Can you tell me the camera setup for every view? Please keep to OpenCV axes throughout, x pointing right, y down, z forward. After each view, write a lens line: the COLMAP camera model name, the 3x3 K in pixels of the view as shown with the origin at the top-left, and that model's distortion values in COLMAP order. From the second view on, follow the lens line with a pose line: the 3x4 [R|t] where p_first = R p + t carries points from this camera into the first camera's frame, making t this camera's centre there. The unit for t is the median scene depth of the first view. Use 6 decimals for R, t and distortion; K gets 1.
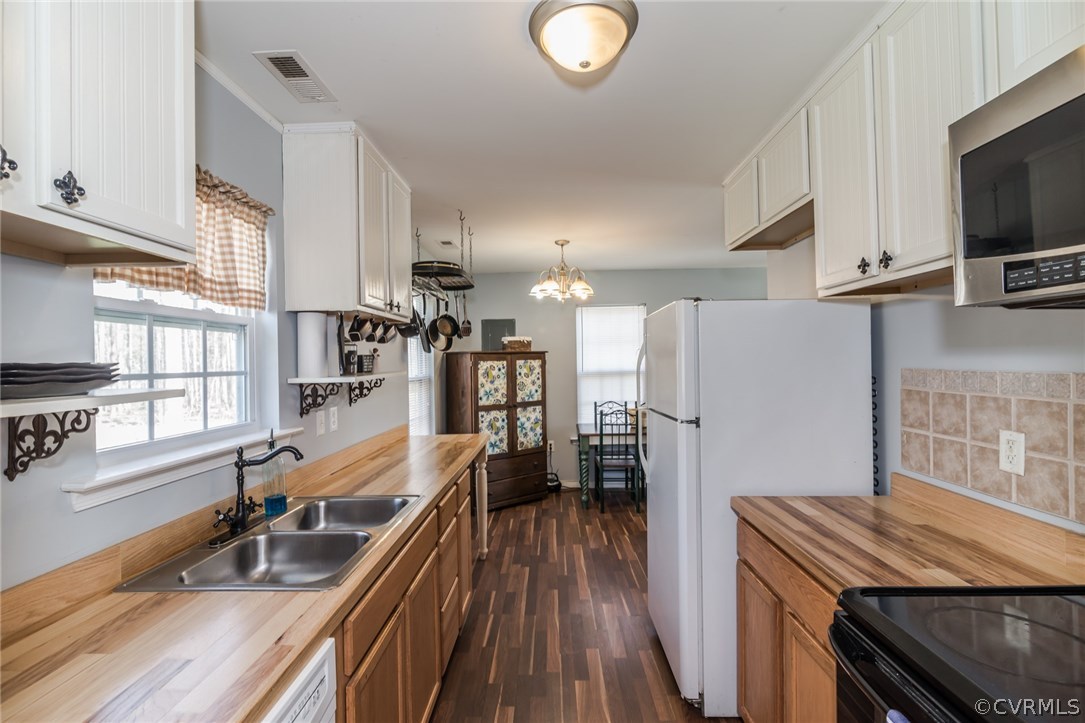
lens RADIAL K [[489.2, 0, 542.5], [0, 489.2, 361.5], [0, 0, 1]] dist [-0.000309, -0.000161]
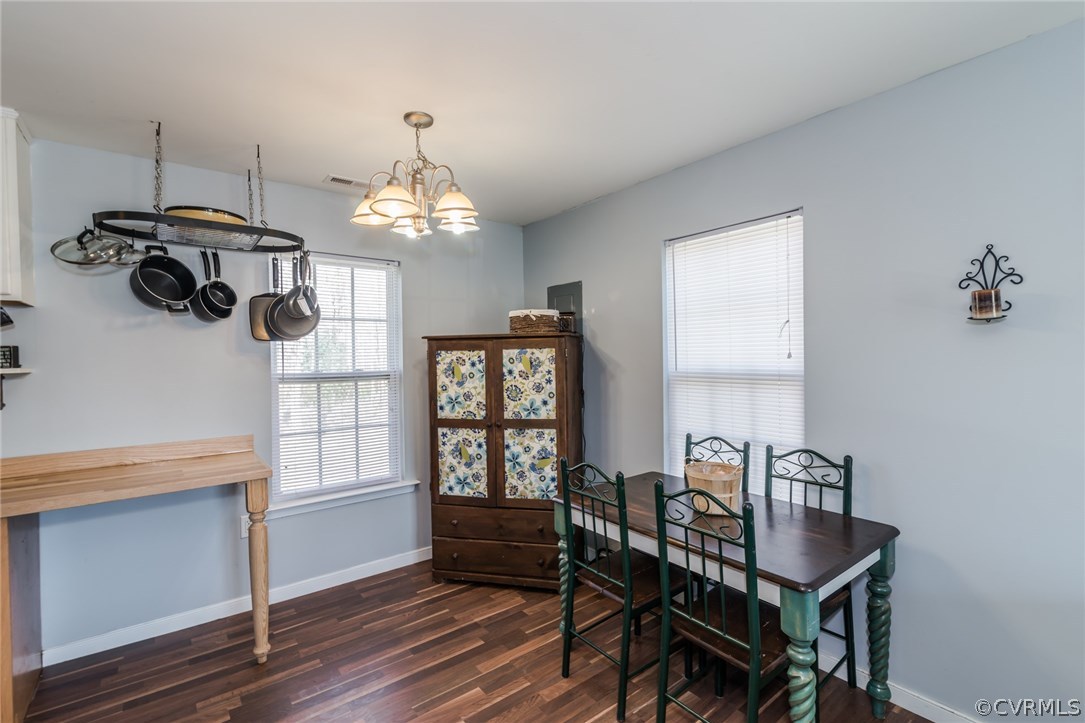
lens RADIAL K [[489.2, 0, 542.5], [0, 489.2, 361.5], [0, 0, 1]] dist [-0.000309, -0.000161]
pose [[0.630460, 0.020911, -0.775940, 0.553503], [0.003592, 0.999548, 0.029855, -0.006670], [0.776214, -0.021610, 0.630099, 0.821227]]
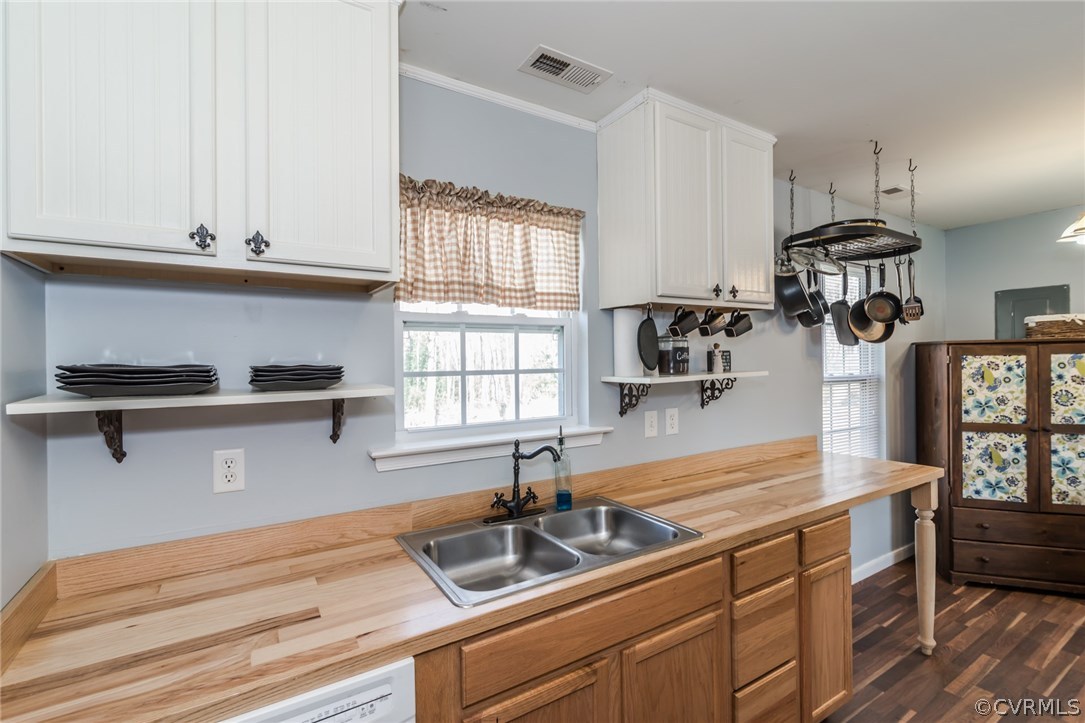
lens RADIAL K [[489.2, 0, 542.5], [0, 489.2, 361.5], [0, 0, 1]] dist [-0.000309, -0.000161]
pose [[0.548709, 0.015127, -0.835877, 0.131861], [0.002759, 0.999798, 0.019905, -0.008842], [0.836009, -0.013229, 0.548556, 0.185193]]
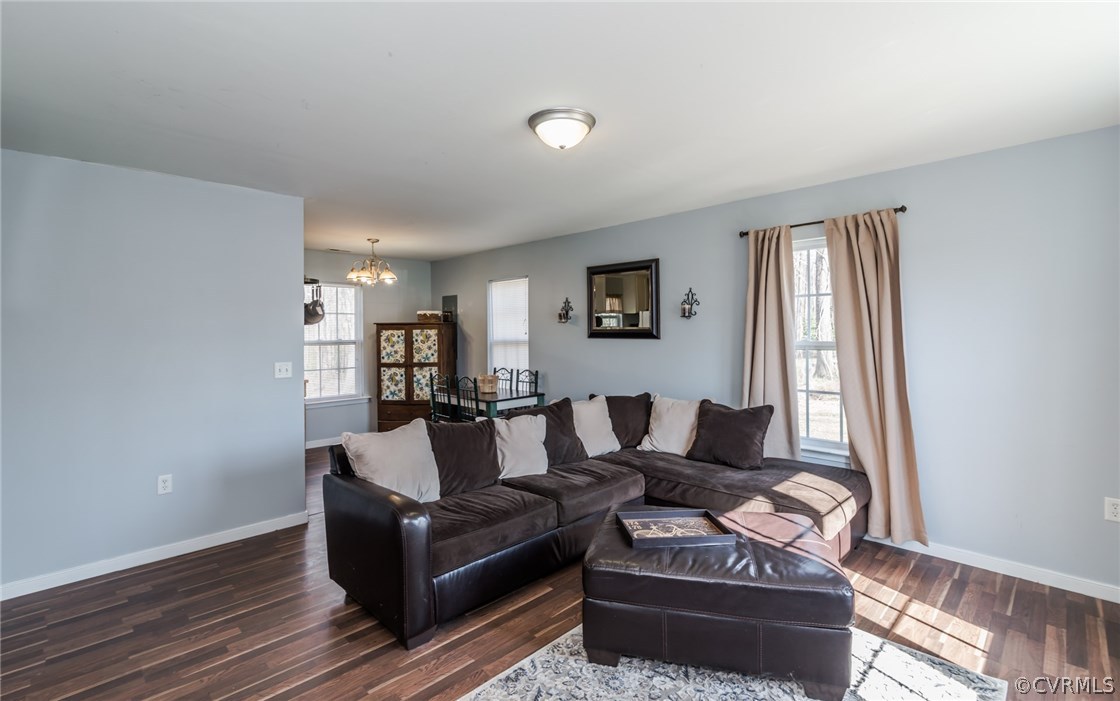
lens RADIAL K [[513.0, 0, 560.3], [0, 513.0, 329.2], [0, 0, 1]] dist [-0.002248, -0.000233]
pose [[0.721321, 0.011428, -0.692507, 1.436438], [-0.004513, 0.999920, 0.011800, -0.026823], [0.692587, -0.005387, 0.721315, 0.373471]]
